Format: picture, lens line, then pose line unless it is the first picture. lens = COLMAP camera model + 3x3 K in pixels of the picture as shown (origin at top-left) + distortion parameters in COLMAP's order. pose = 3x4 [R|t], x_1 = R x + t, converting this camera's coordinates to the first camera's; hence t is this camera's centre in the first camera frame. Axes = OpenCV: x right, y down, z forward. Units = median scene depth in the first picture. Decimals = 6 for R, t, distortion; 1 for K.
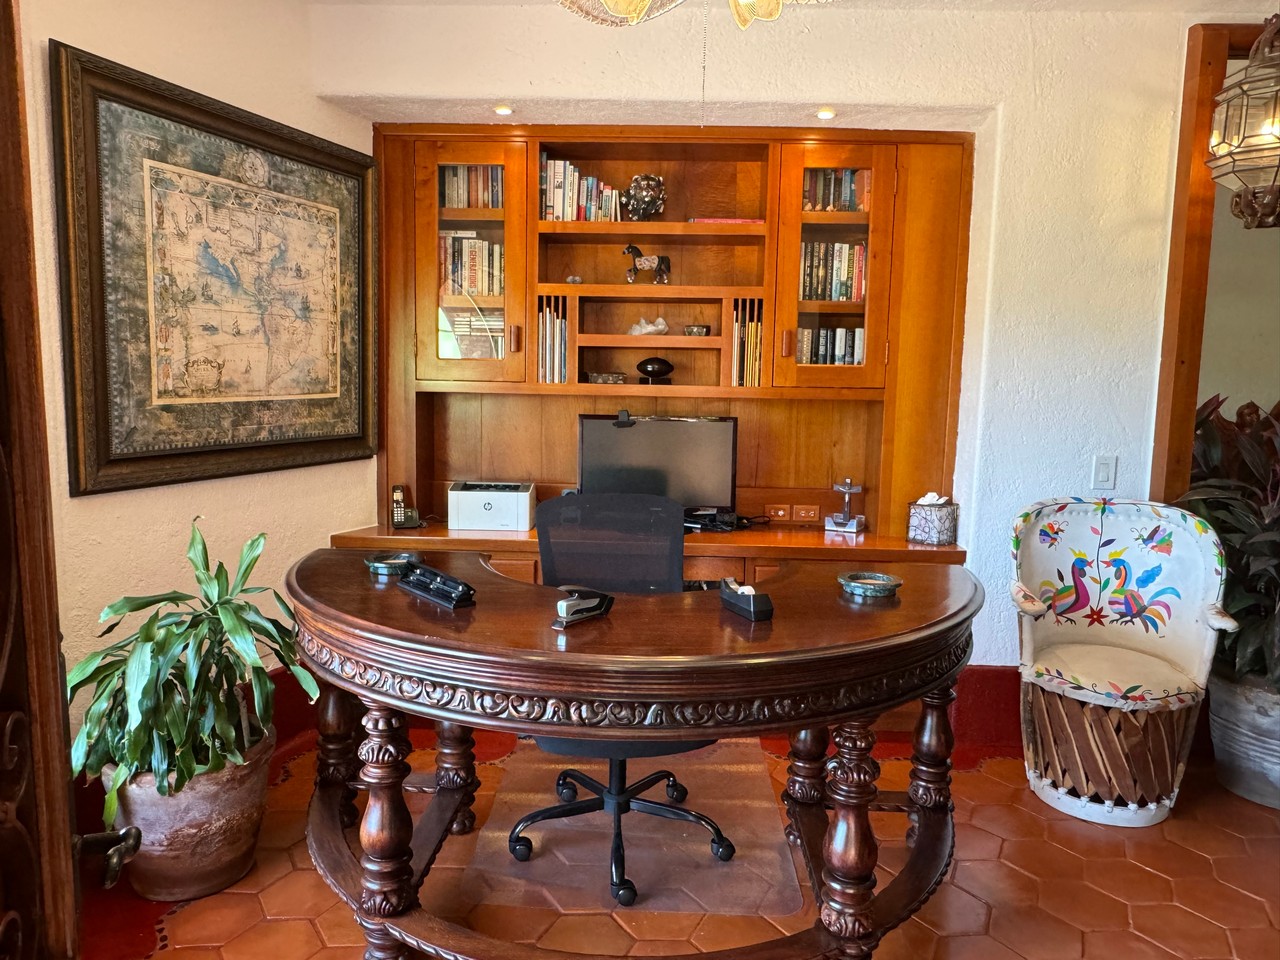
lens RADIAL K [[880.3, 0, 630.5], [0, 880.3, 484.1], [0, 0, 1]] dist [0.000317, -0.003982]
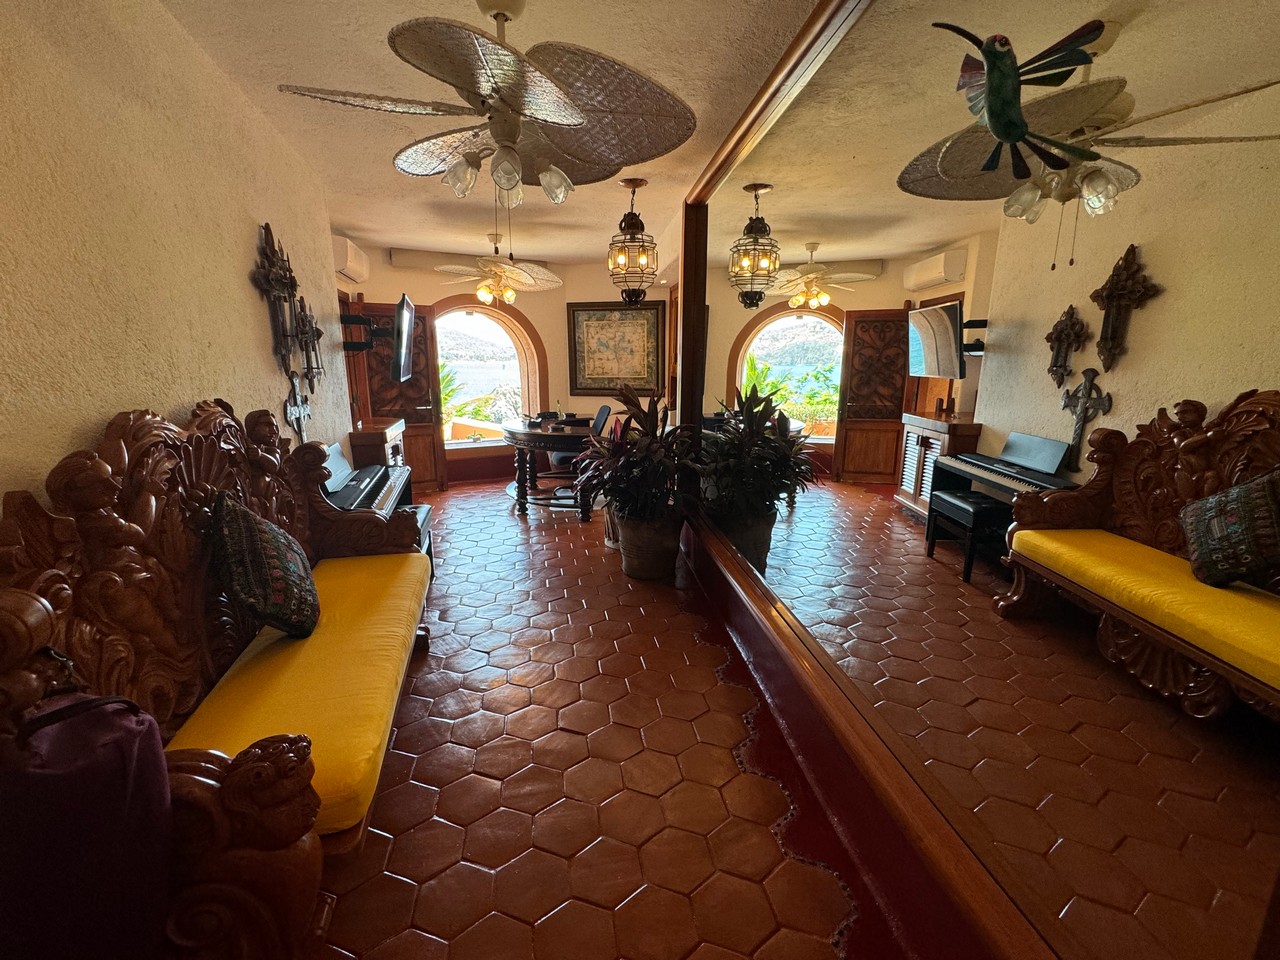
lens RADIAL K [[558.7, 0, 639.4], [0, 558.7, 480.6], [0, 0, 1]] dist [-0.000584, 0.000839]
pose [[0.136573, 0.194732, -0.971302, 2.017896], [-0.121501, 0.976379, 0.178666, -0.101232], [0.983151, 0.093613, 0.157008, 0.754233]]
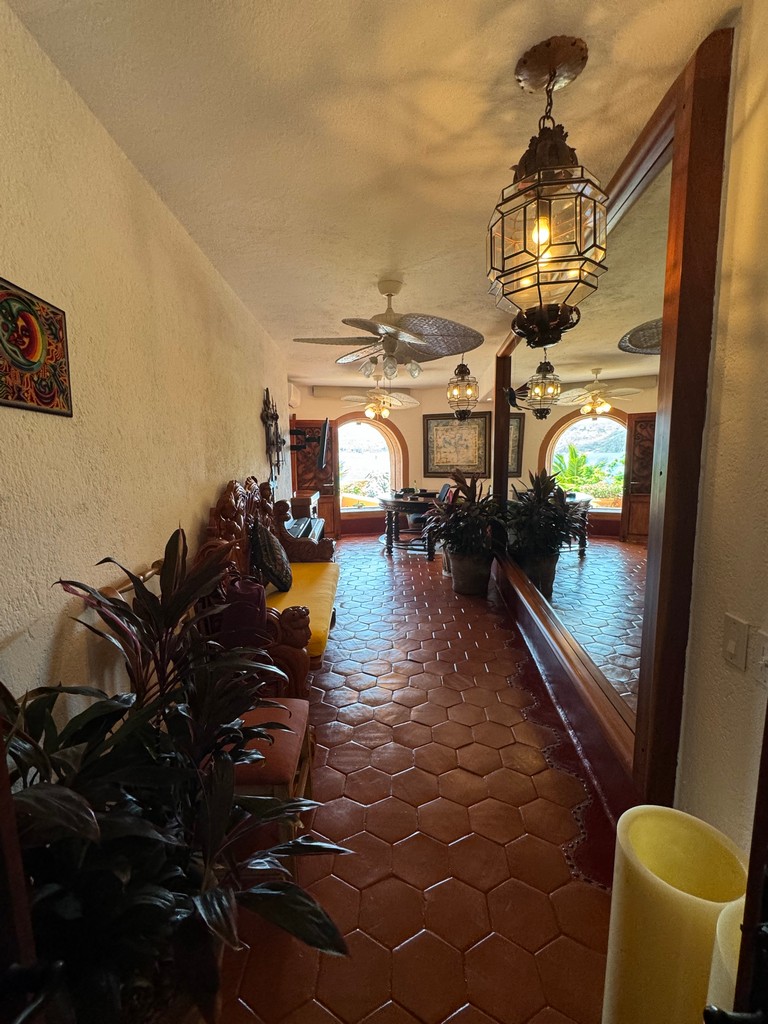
lens RADIAL K [[446.9, 0, 380.2], [0, 446.9, 513.3], [0, 0, 1]] dist [-0.000584, 0.000839]
pose [[-0.087278, 0.122073, -0.988676, 2.378700], [-0.110897, 0.985104, 0.131422, -0.108152], [0.989992, 0.121111, -0.072440, 0.767021]]
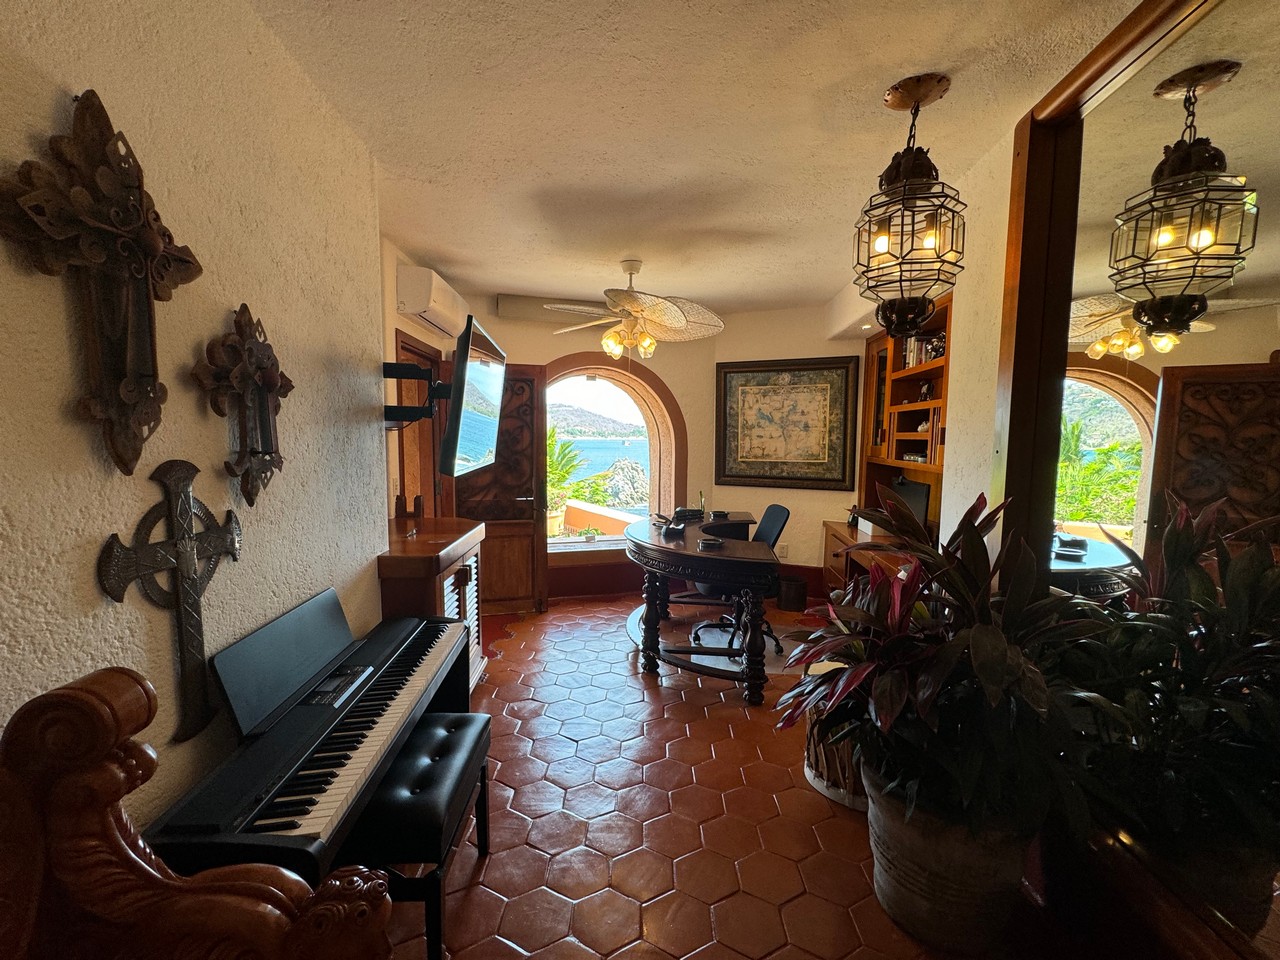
lens RADIAL K [[558.7, 0, 638.6], [0, 558.7, 481.6], [0, 0, 1]] dist [-0.000584, 0.000839]
pose [[-0.068917, 0.066006, -0.995436, 1.340450], [-0.134018, 0.988152, 0.074802, -0.102297], [0.988580, 0.138561, -0.059254, 0.664335]]
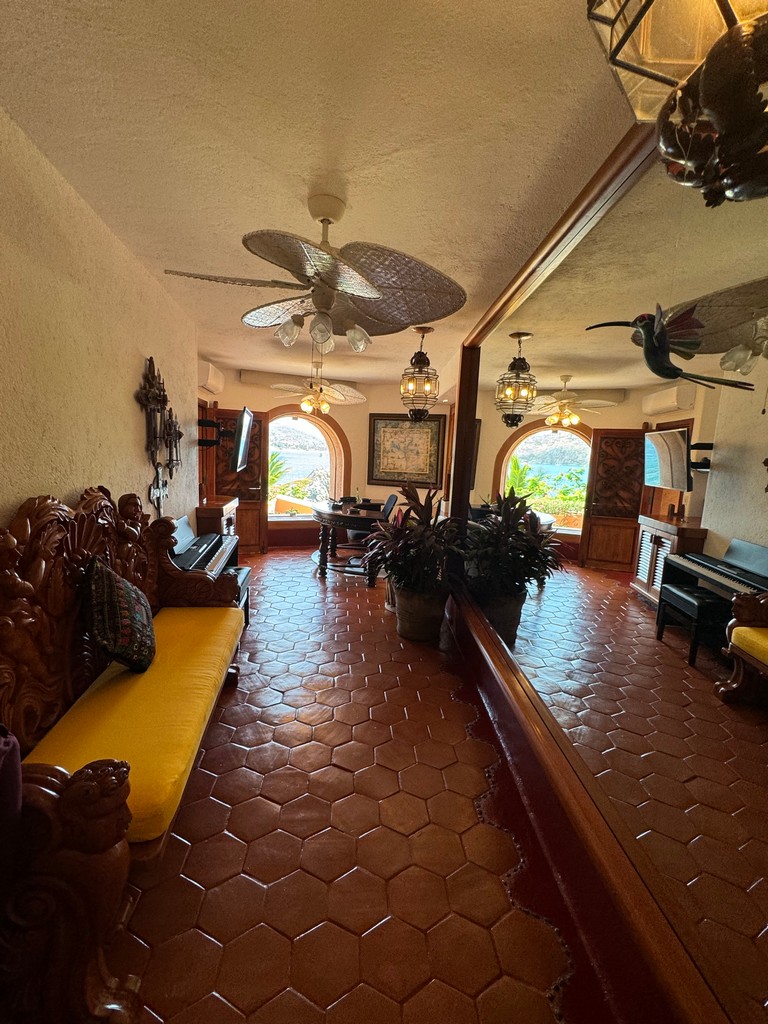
lens RADIAL K [[446.9, 0, 382.2], [0, 446.9, 511.3], [0, 0, 1]] dist [-0.000584, 0.000839]
pose [[0.038507, 0.117825, -0.992288, 2.021730], [-0.168528, 0.979565, 0.109774, -0.131713], [0.984944, 0.163002, 0.057577, 0.768759]]
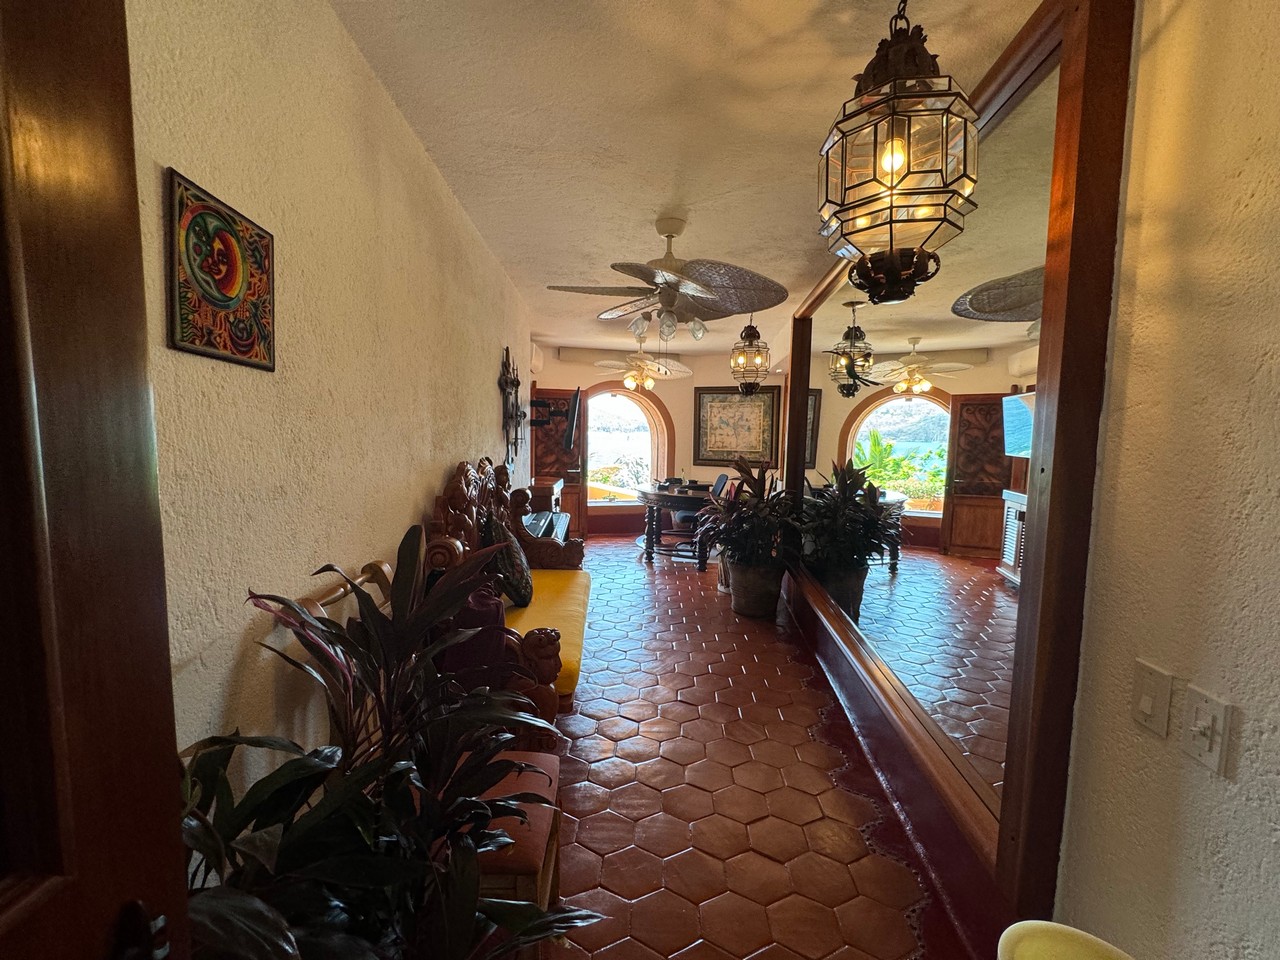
lens RADIAL K [[558.7, 0, 637.1], [0, 558.7, 484.0], [0, 0, 1]] dist [-0.000584, 0.000839]
pose [[-0.079586, 0.076350, -0.993900, 2.357706], [-0.142738, 0.985915, 0.087166, -0.102374], [0.986556, 0.148804, -0.067567, 0.731298]]
